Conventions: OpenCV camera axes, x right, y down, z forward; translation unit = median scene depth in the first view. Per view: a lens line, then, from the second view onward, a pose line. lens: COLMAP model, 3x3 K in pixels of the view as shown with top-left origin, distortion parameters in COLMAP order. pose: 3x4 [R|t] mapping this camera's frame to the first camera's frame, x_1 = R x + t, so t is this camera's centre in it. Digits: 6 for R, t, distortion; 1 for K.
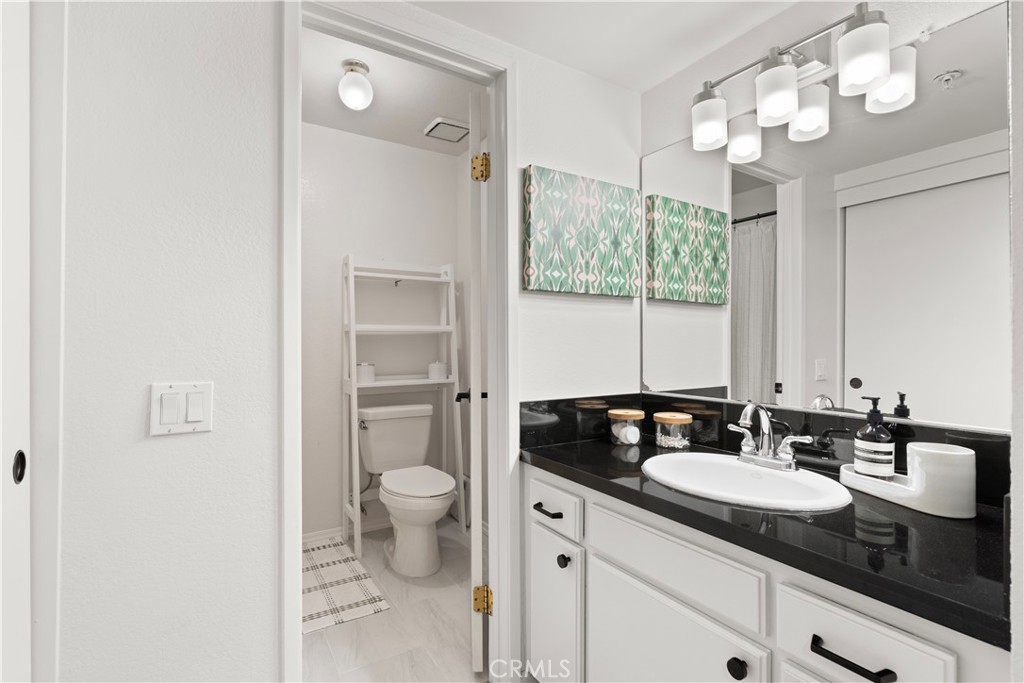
lens RADIAL K [[467.9, 0, 509.8], [0, 467.9, 336.3], [0, 0, 1]] dist [-0.006733, 0.000341]
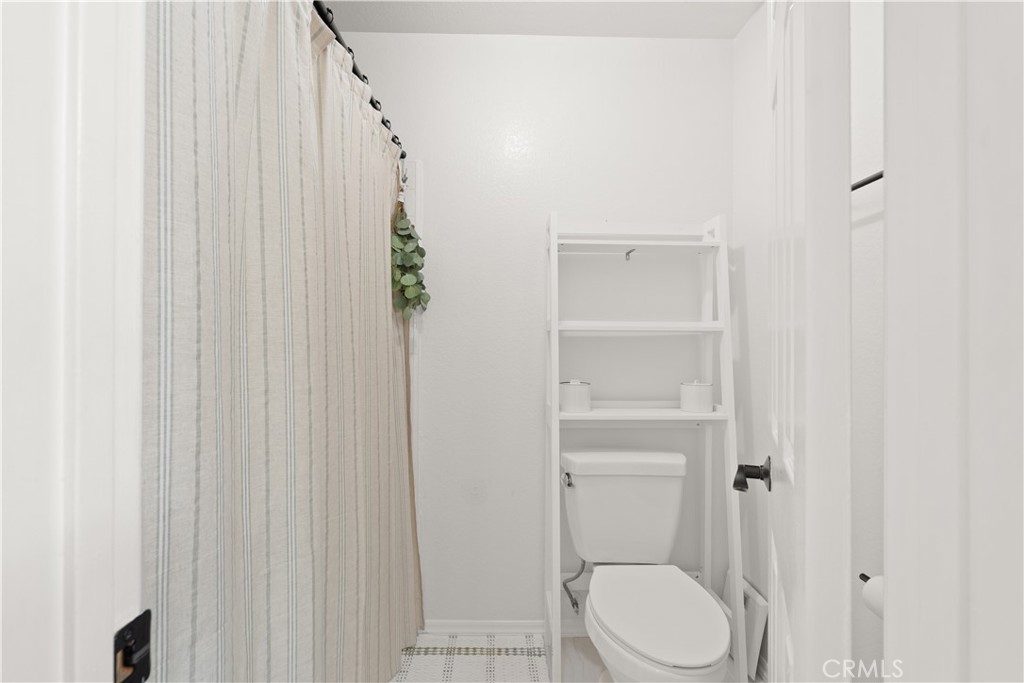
lens RADIAL K [[467.9, 0, 508.3], [0, 467.9, 342.2], [0, 0, 1]] dist [-0.006733, 0.000341]
pose [[0.852819, 0.002774, -0.522199, -0.053994], [-0.000934, 0.999992, 0.003786, 0.003303], [0.522205, -0.002741, 0.852815, 0.414204]]
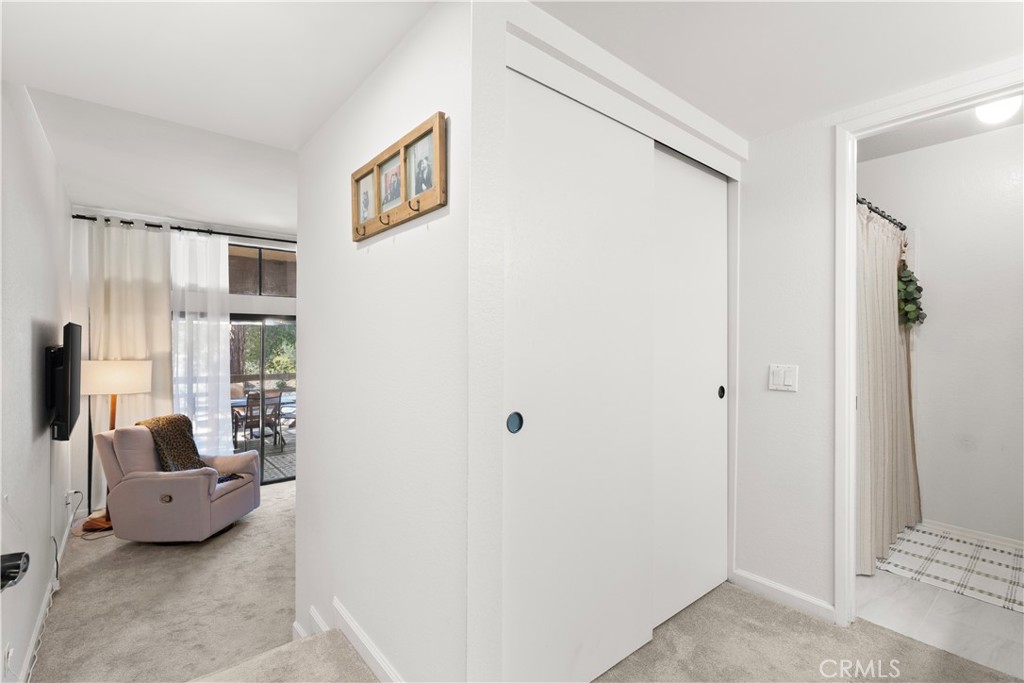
lens RADIAL K [[467.9, 0, 512.8], [0, 467.9, 342.0], [0, 0, 1]] dist [-0.006733, 0.000341]
pose [[0.128953, 0.001580, -0.991649, 0.444607], [0.005447, 0.999983, 0.002301, -0.004610], [0.991636, -0.005698, 0.128942, -0.160553]]
